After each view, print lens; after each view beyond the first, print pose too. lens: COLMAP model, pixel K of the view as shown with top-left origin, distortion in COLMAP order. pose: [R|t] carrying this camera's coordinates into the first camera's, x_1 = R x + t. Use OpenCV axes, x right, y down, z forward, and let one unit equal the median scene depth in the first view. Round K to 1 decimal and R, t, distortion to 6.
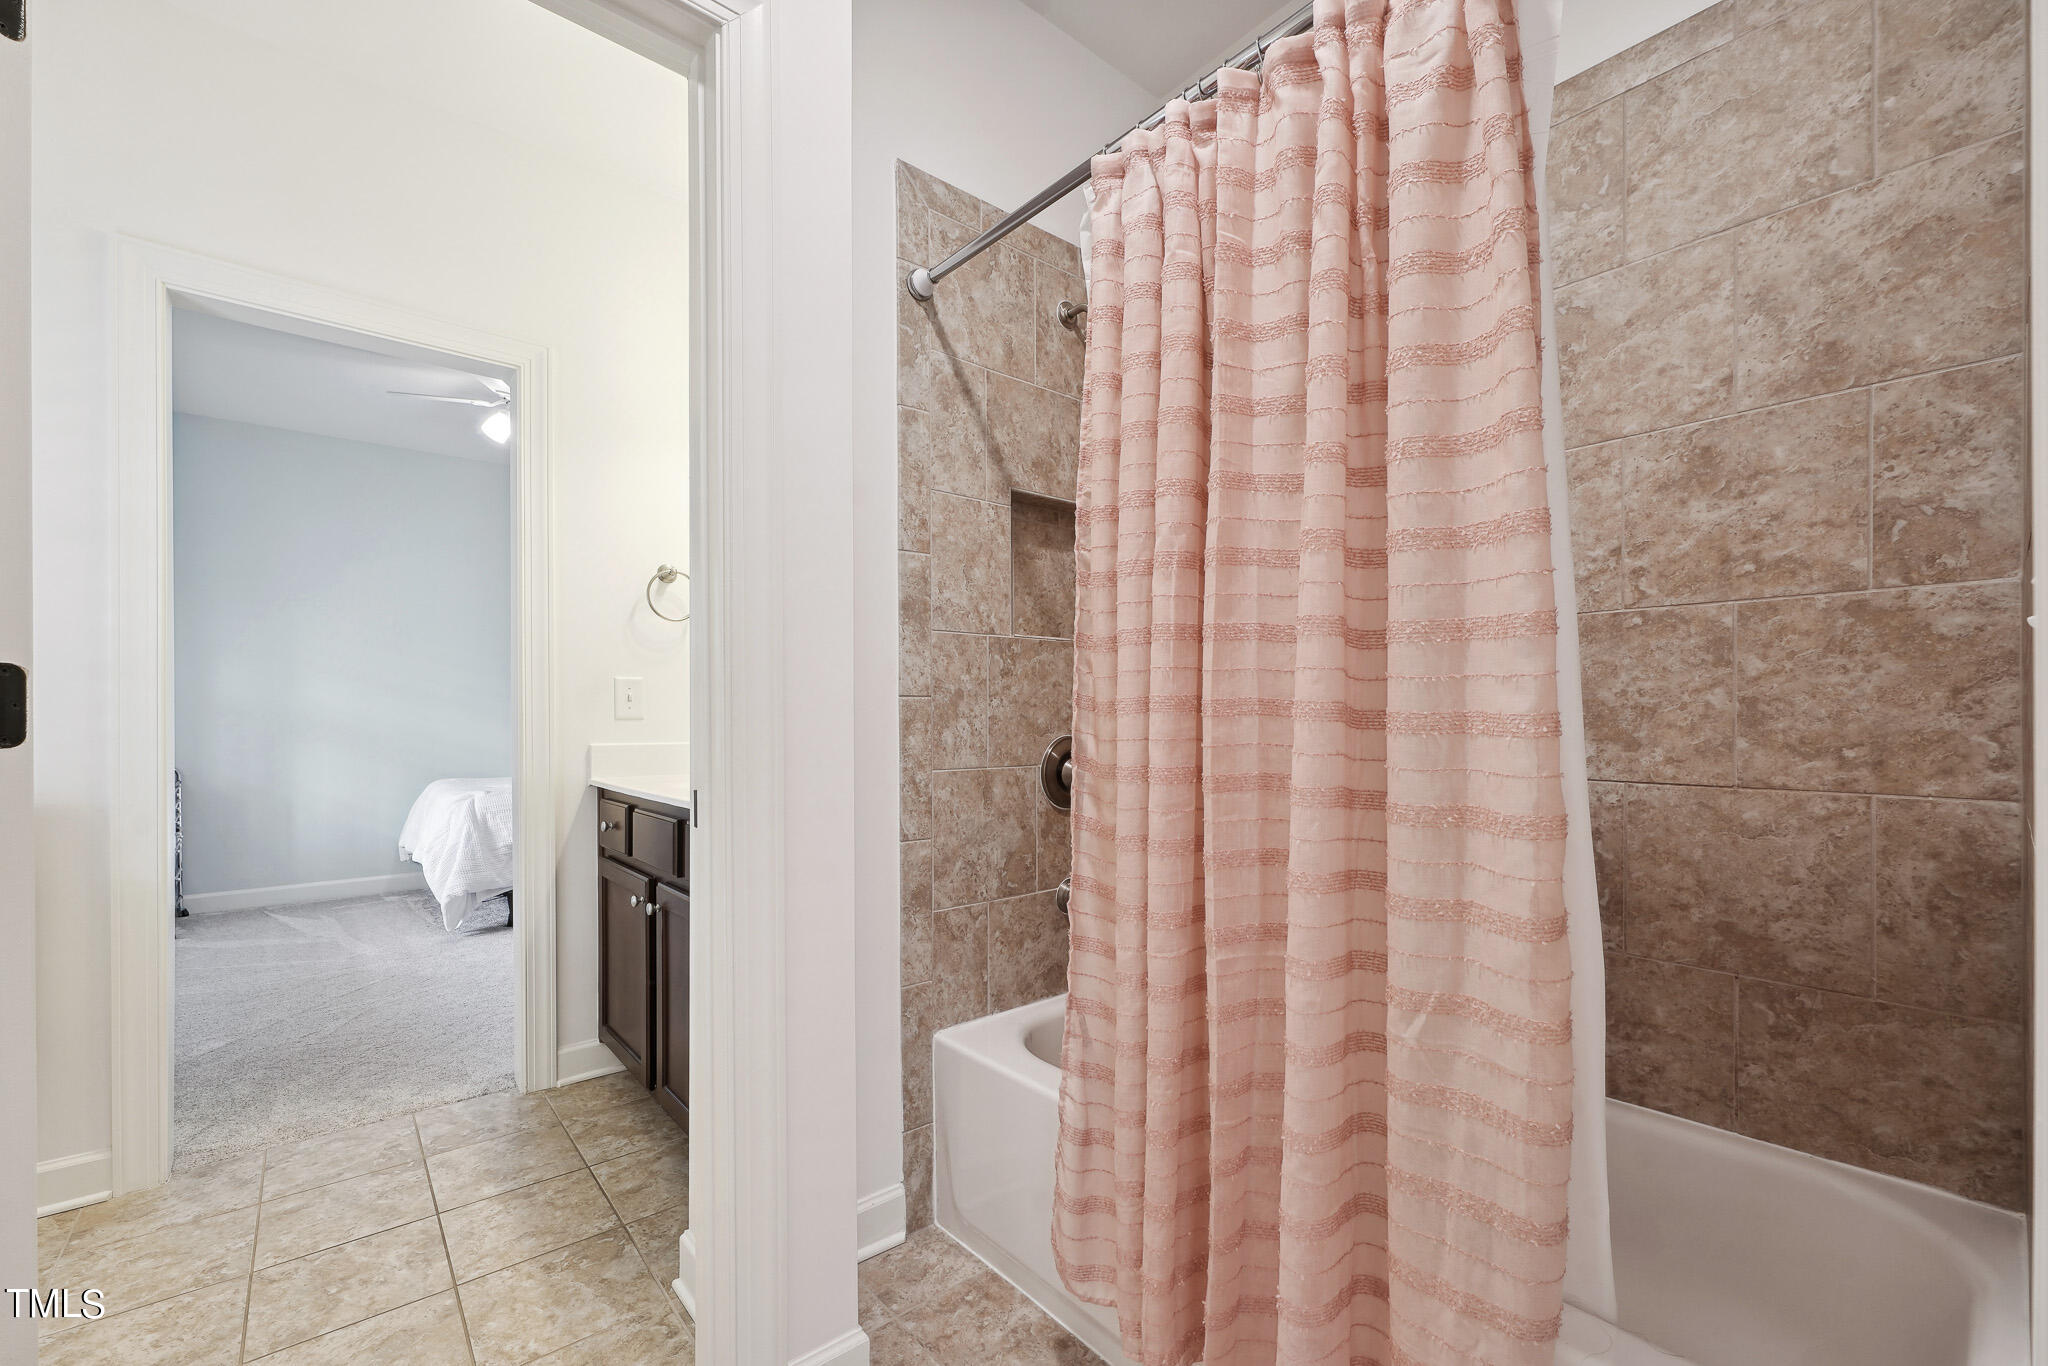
lens RADIAL K [[833.8, 0, 989.3], [0, 833.8, 724.2], [0, 0, 1]] dist [-0.001405, 0.000837]
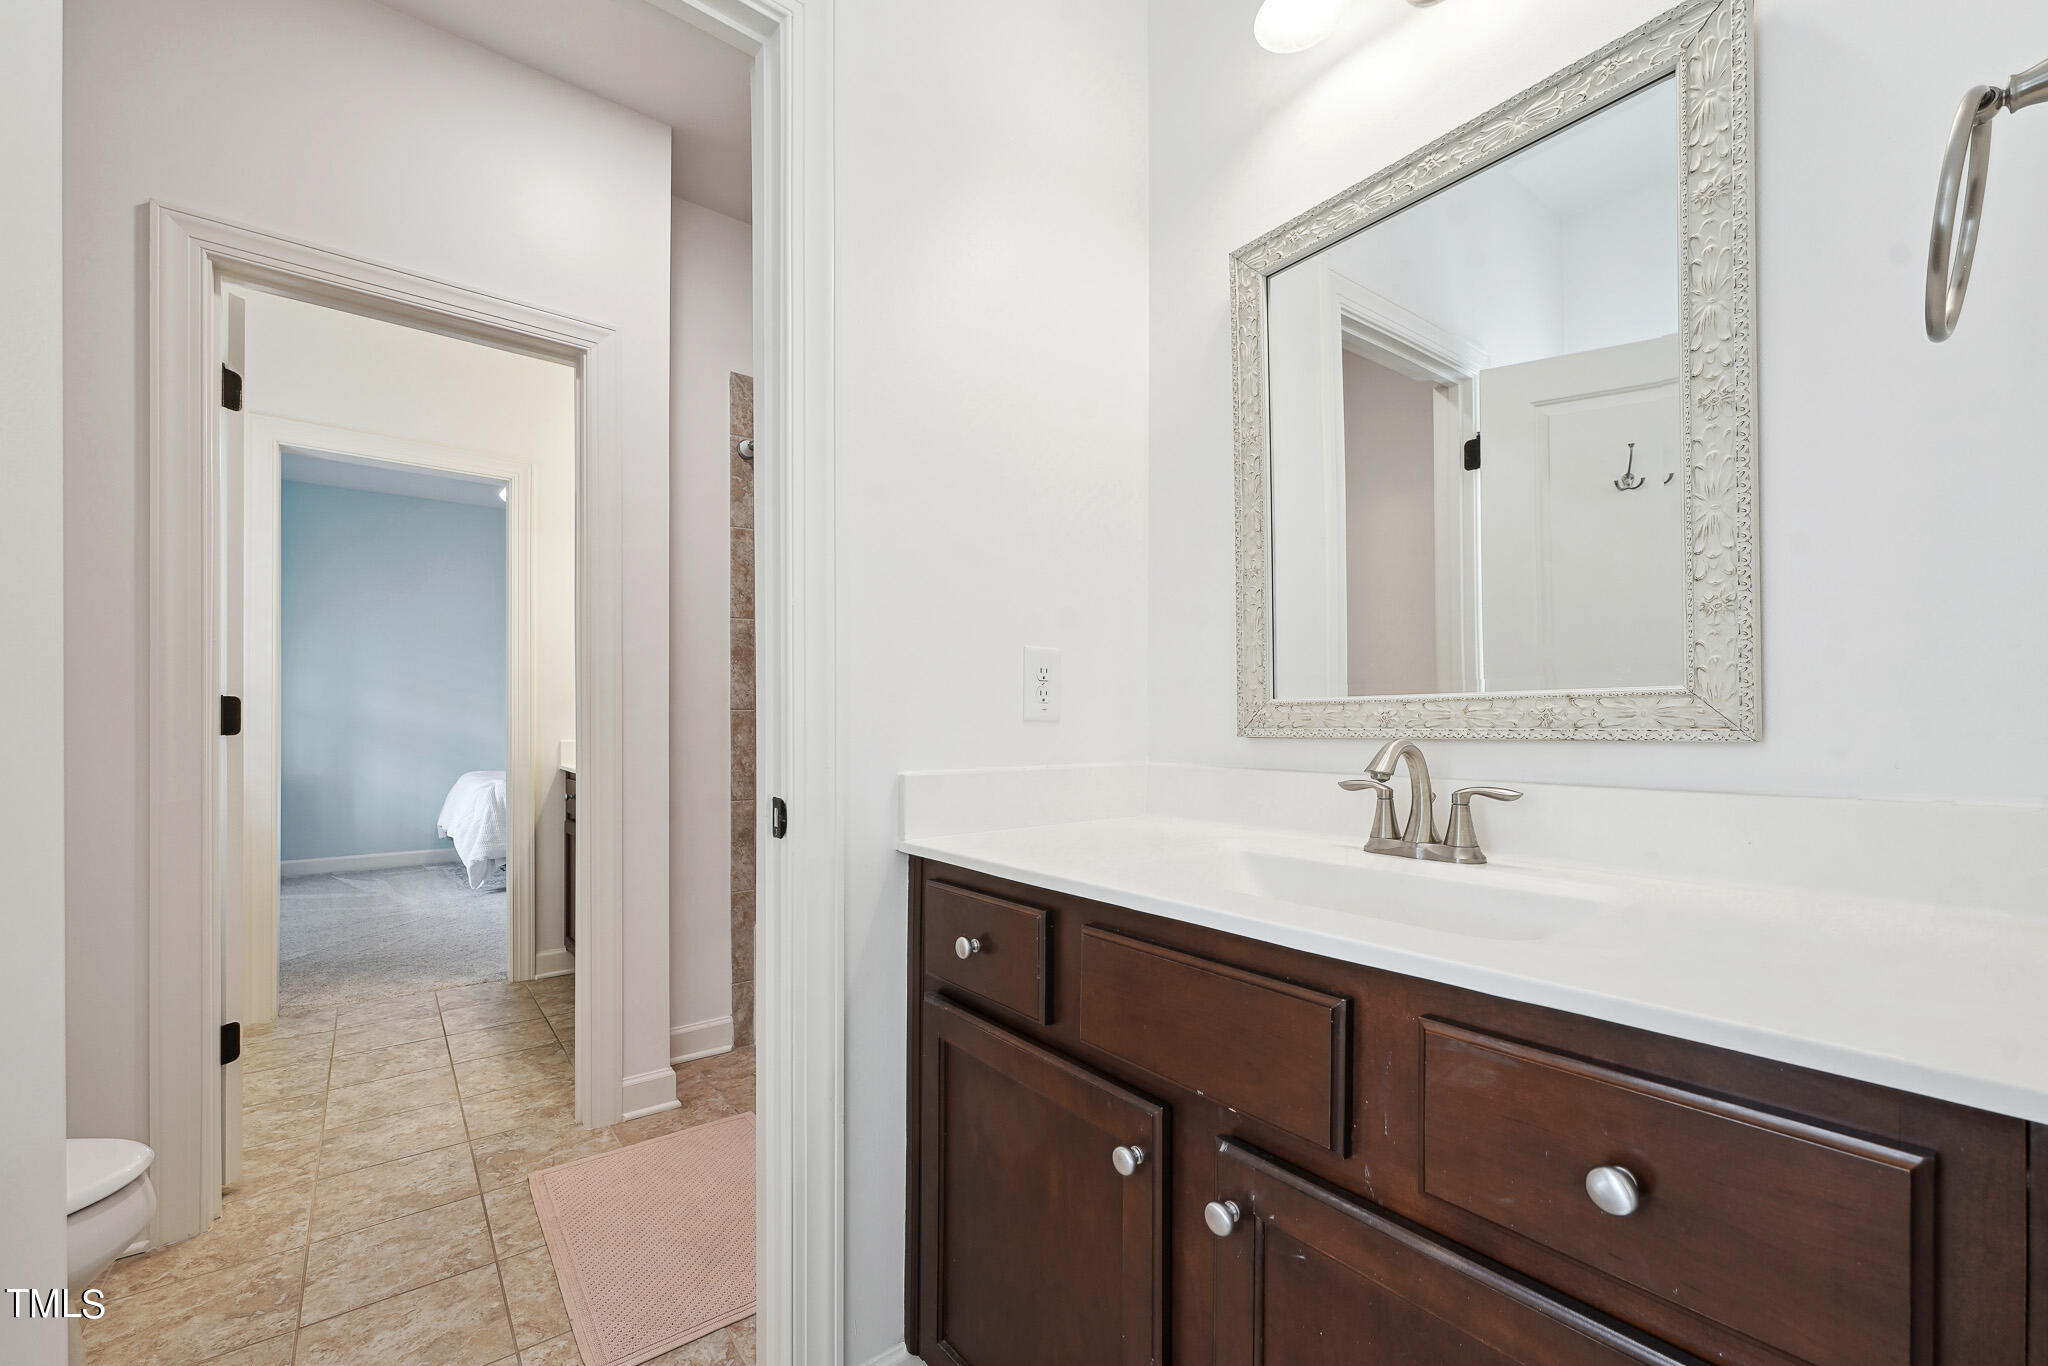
lens RADIAL K [[833.8, 0, 1010.4], [0, 833.8, 732.4], [0, 0, 1]] dist [-0.001405, 0.000837]
pose [[0.999637, 0.005272, -0.026418, 0.379054], [-0.005242, 0.999986, 0.001207, 0.004641], [0.026424, -0.001068, 0.999650, -0.466208]]
